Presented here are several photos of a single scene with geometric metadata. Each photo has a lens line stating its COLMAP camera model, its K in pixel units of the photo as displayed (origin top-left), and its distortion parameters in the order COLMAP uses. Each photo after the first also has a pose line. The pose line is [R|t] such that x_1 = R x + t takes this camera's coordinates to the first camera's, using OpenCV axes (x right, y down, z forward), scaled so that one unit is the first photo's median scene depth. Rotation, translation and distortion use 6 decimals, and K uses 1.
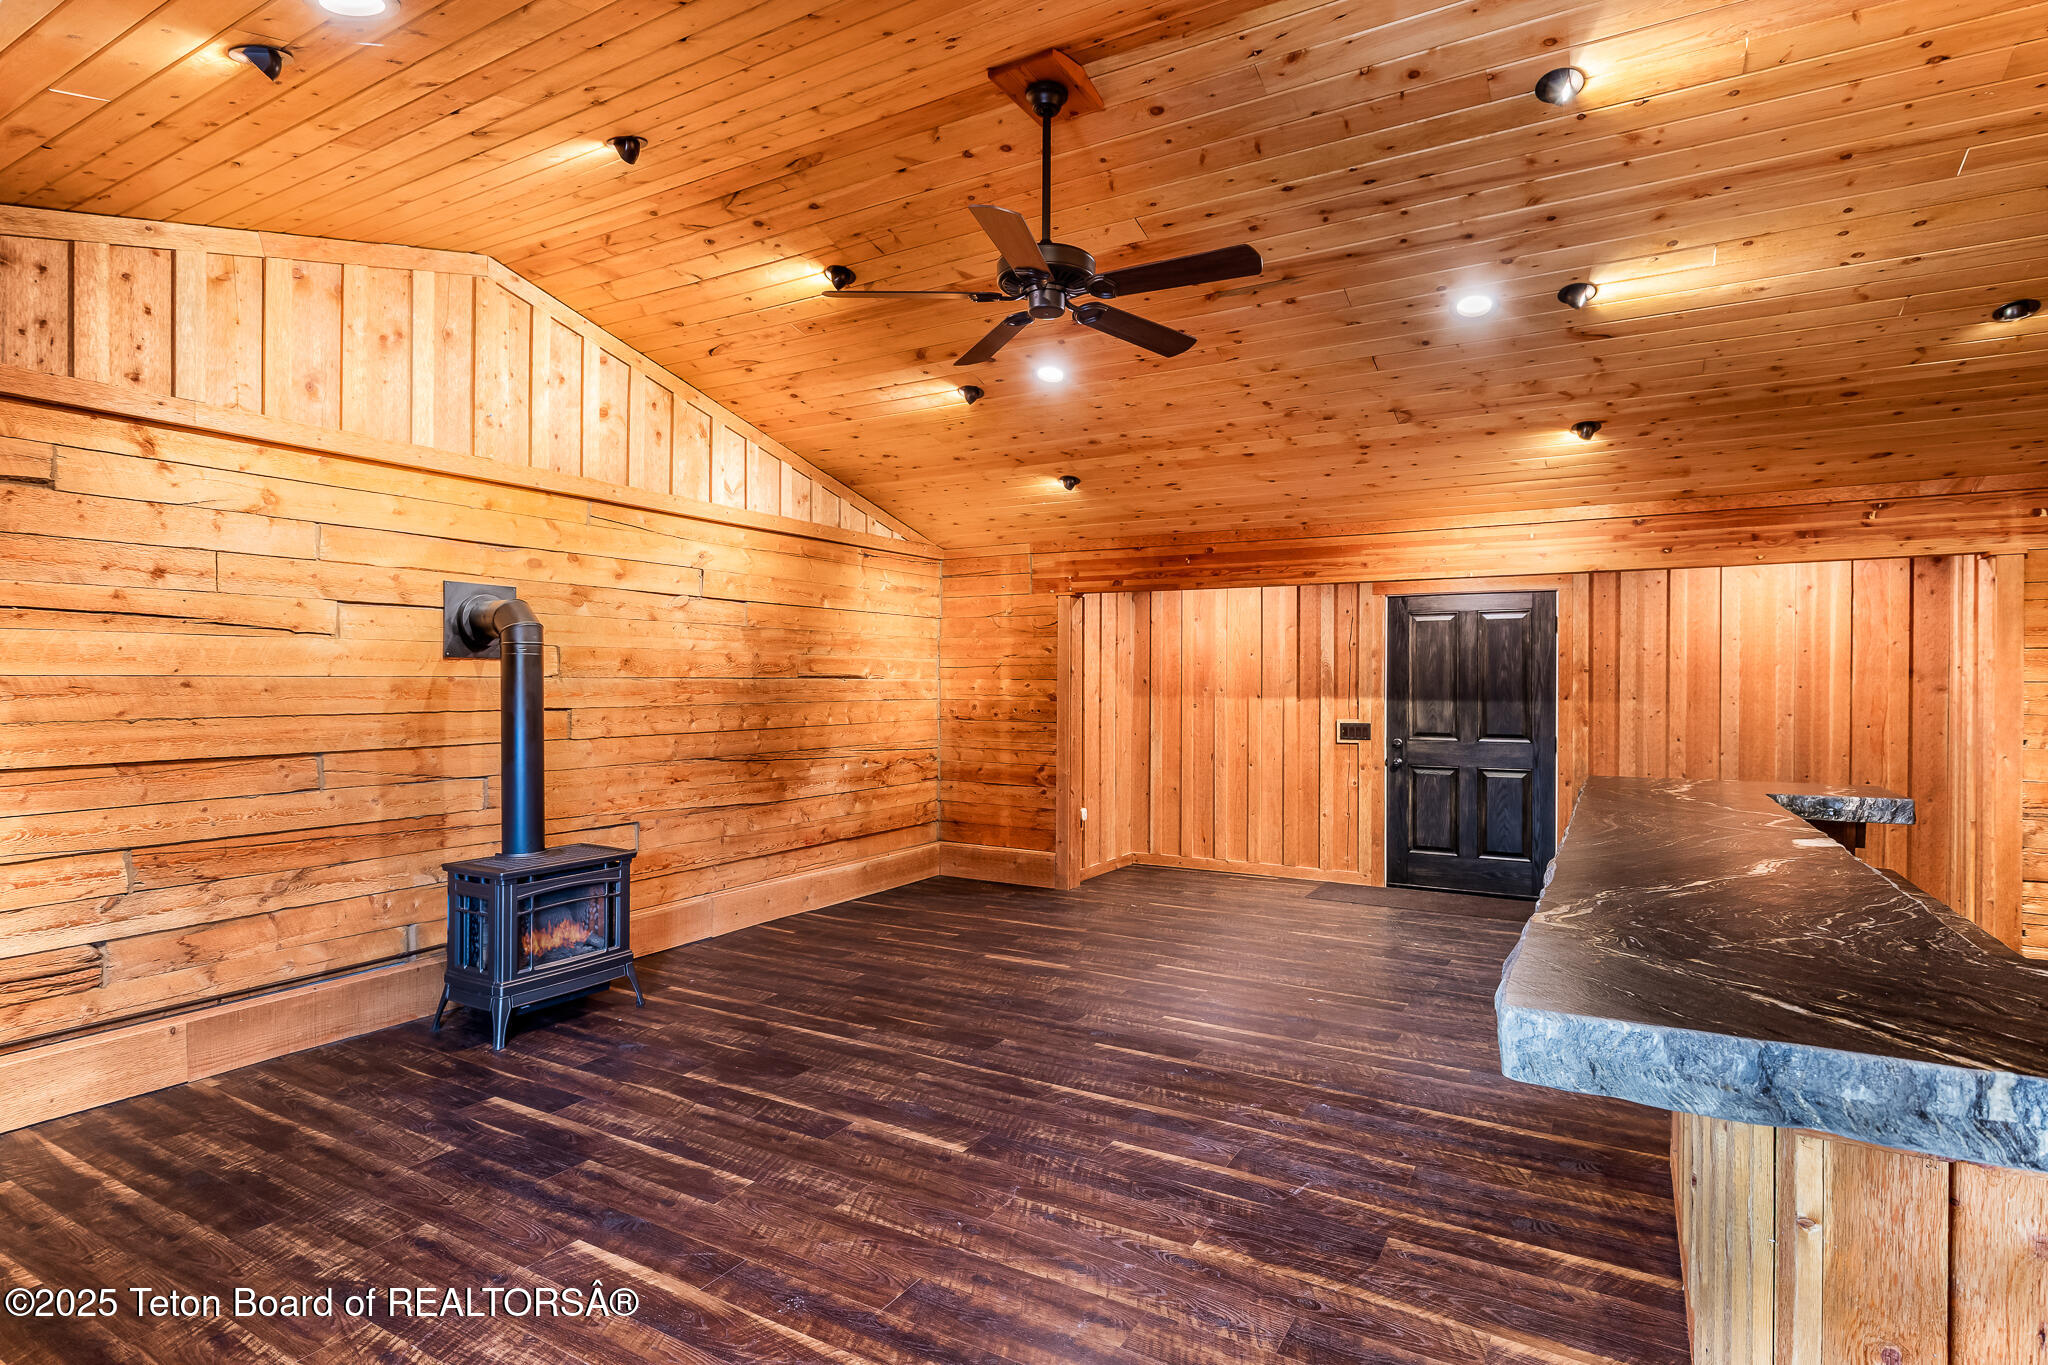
lens RADIAL K [[1007.8, 0, 1028.8], [0, 1007.8, 682.0], [0, 0, 1]] dist [0.000020, -0.000776]
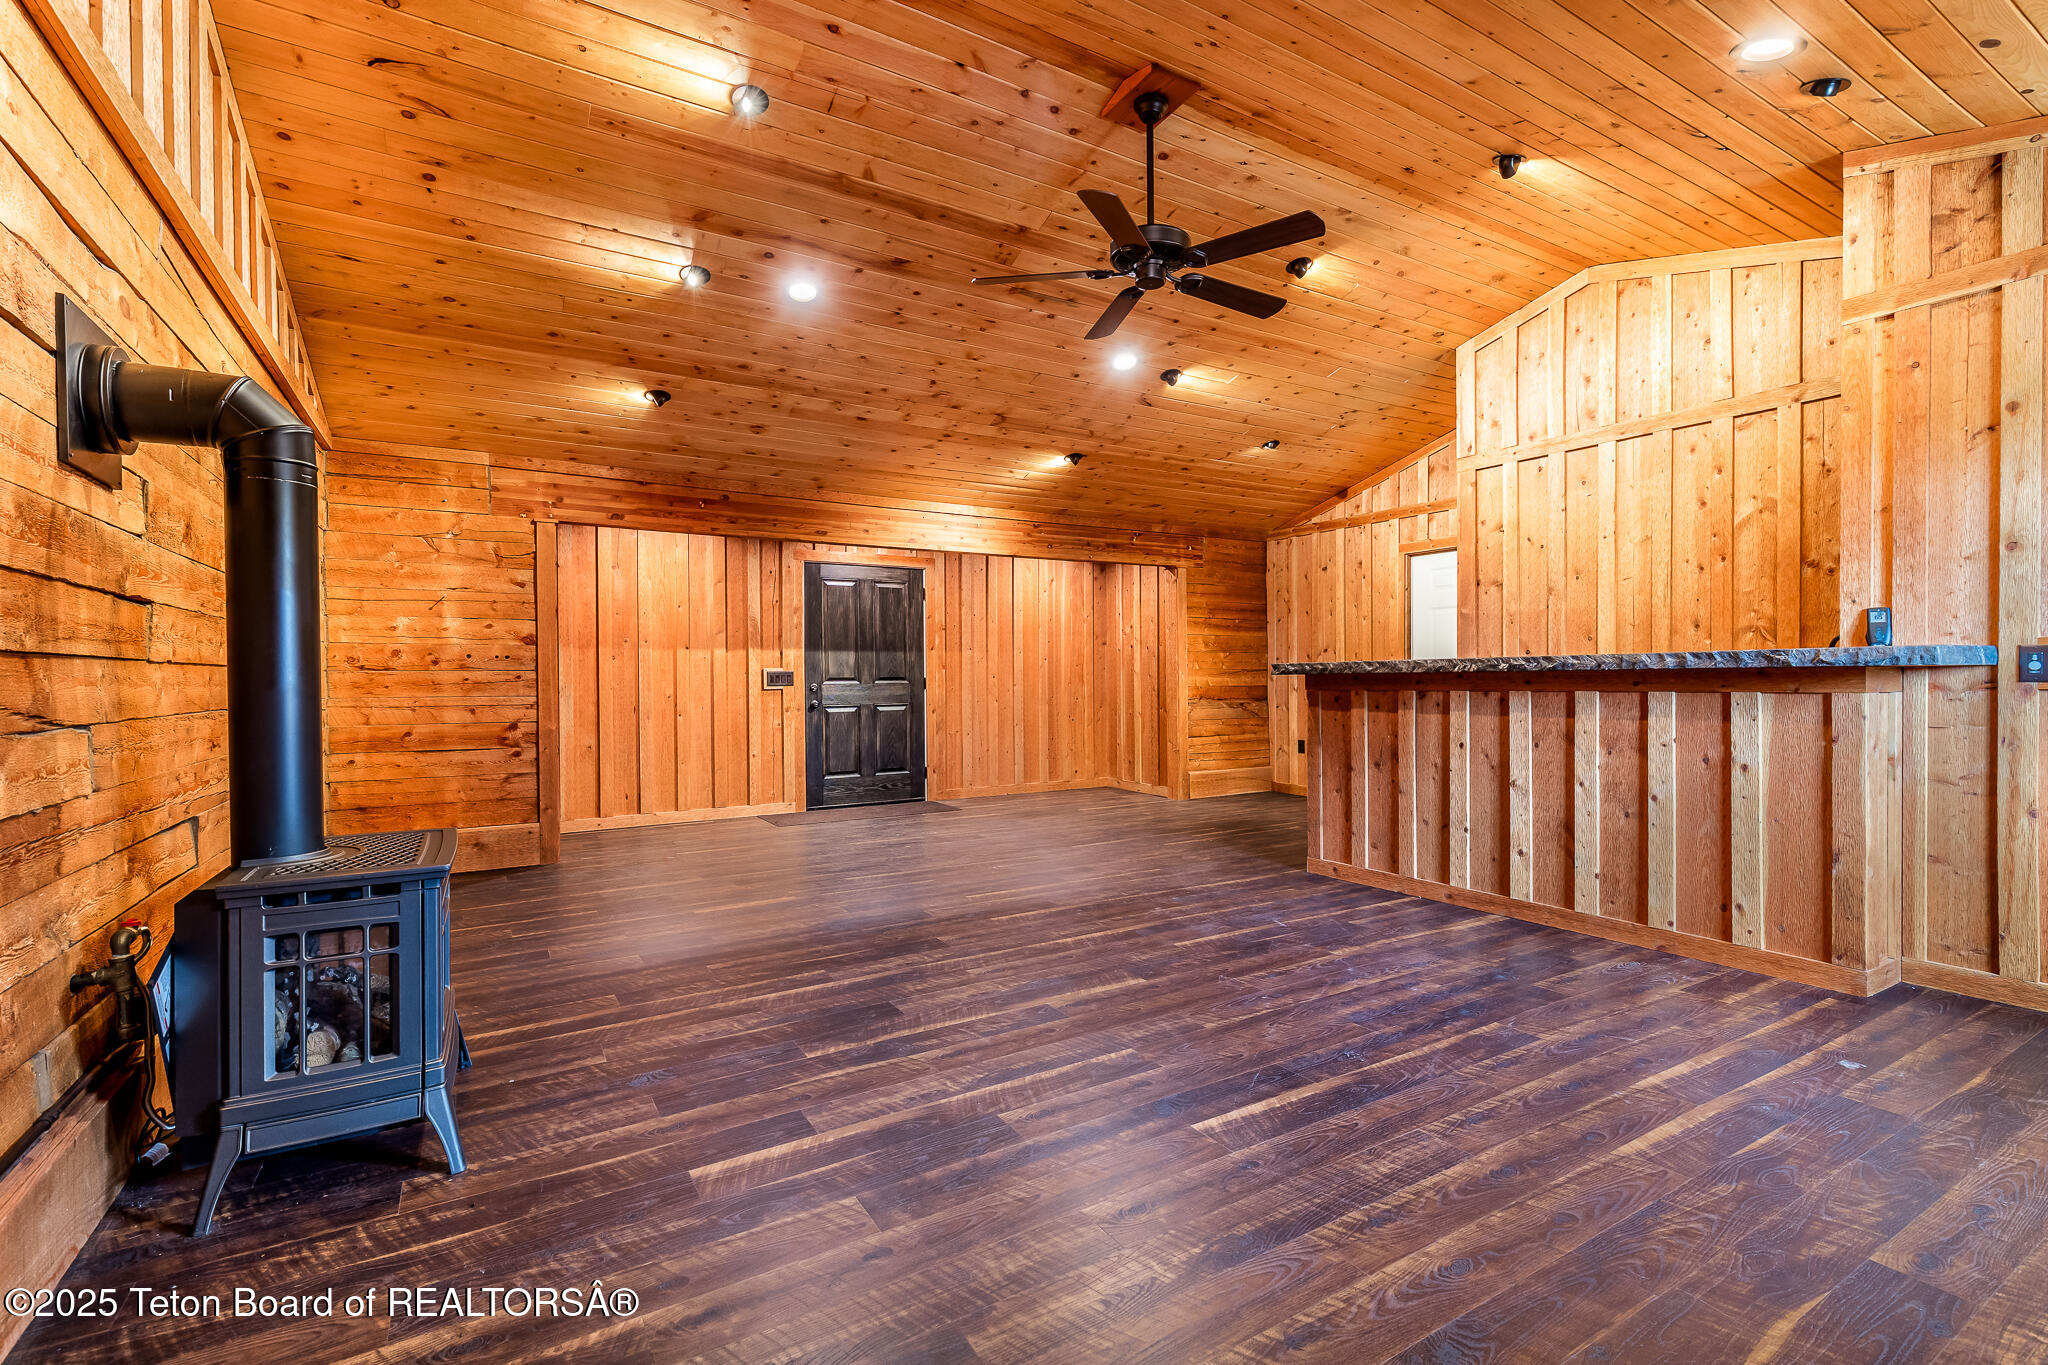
lens RADIAL K [[926.6, 0, 1027.8], [0, 926.6, 678.7], [0, 0, 1]] dist [0.011253, -0.000322]
pose [[0.490987, -0.008682, 0.871124, -0.732919], [0.007797, 0.999954, 0.005571, 0.074629], [-0.871132, 0.004057, 0.491032, 0.404932]]
